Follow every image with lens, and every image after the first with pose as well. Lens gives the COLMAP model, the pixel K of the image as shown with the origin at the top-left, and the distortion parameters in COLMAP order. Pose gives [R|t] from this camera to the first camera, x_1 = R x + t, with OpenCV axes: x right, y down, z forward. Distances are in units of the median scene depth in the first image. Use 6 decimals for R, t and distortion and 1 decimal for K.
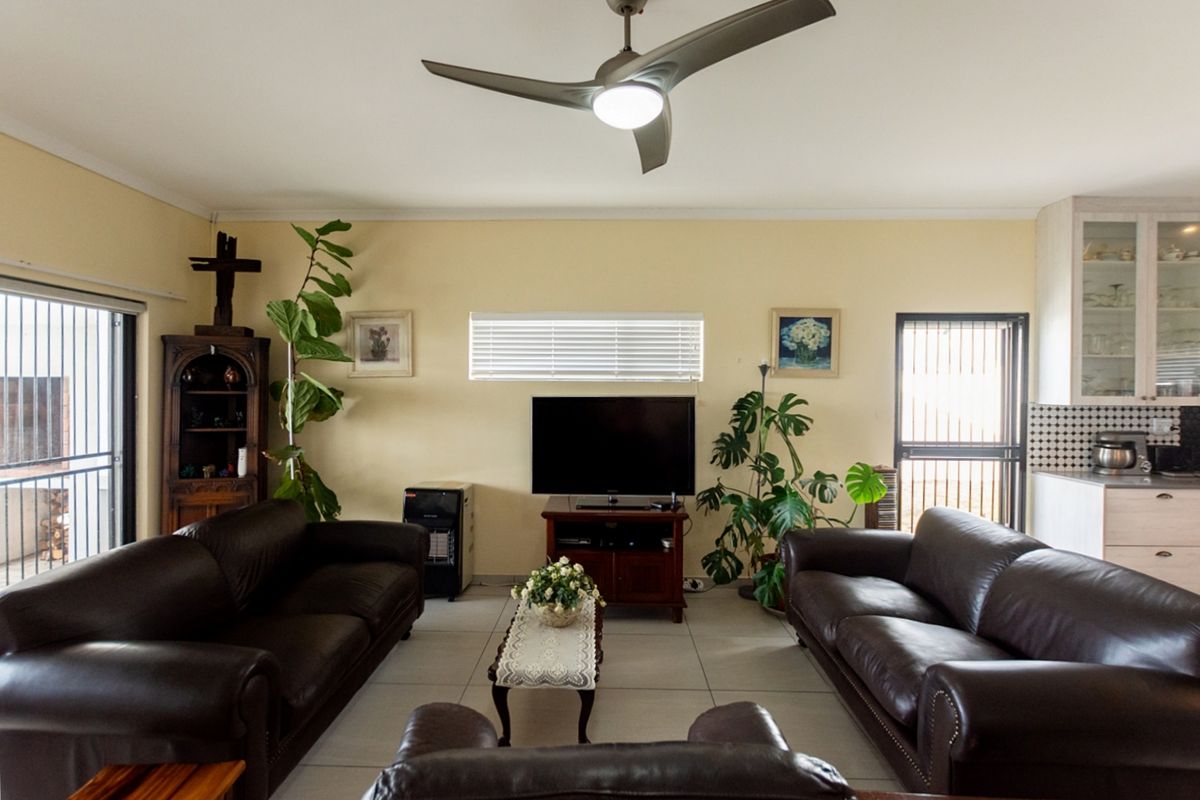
lens RADIAL K [[545.0, 0, 595.2], [0, 545.0, 395.8], [0, 0, 1]] dist [-0.001066, 0.000352]
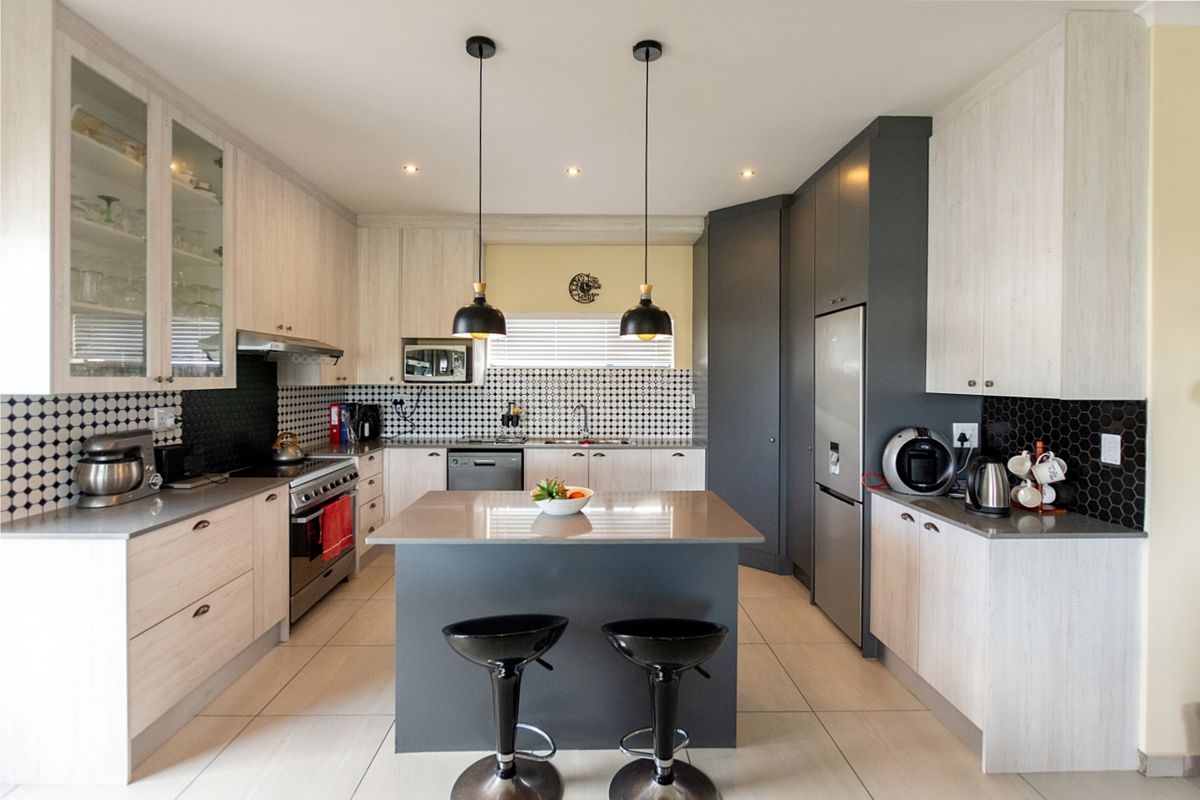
lens RADIAL K [[547.3, 0, 601.3], [0, 547.3, 379.6], [0, 0, 1]] dist [-0.000801, -0.000360]
pose [[-0.048471, -0.011071, 0.998763, 0.298536], [0.005308, 0.999922, 0.011341, -0.000636], [-0.998811, 0.005851, -0.048408, 0.462121]]
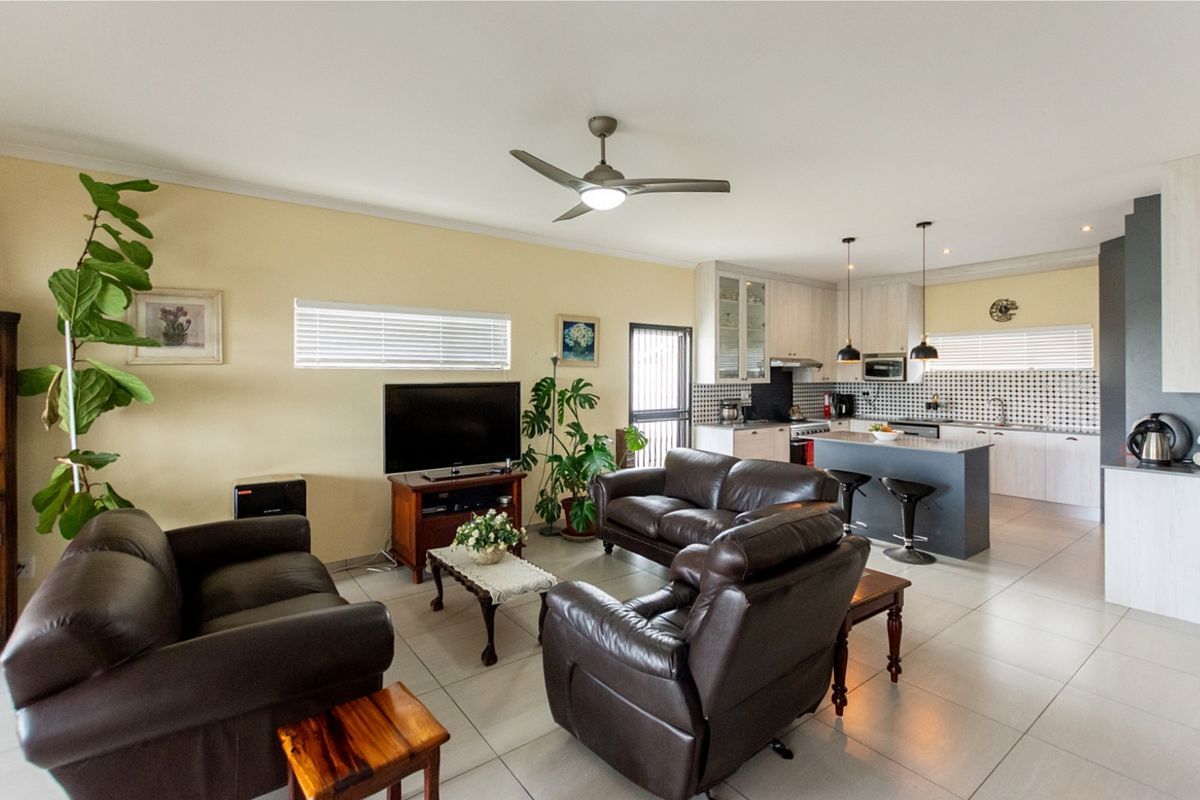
lens RADIAL K [[547.3, 0, 601.3], [0, 547.3, 379.6], [0, 0, 1]] dist [-0.000801, -0.000360]
pose [[0.785452, -0.011222, 0.618821, -0.424861], [0.011549, 0.999927, 0.003474, -0.005901], [-0.618815, 0.004418, 0.785524, -0.107582]]
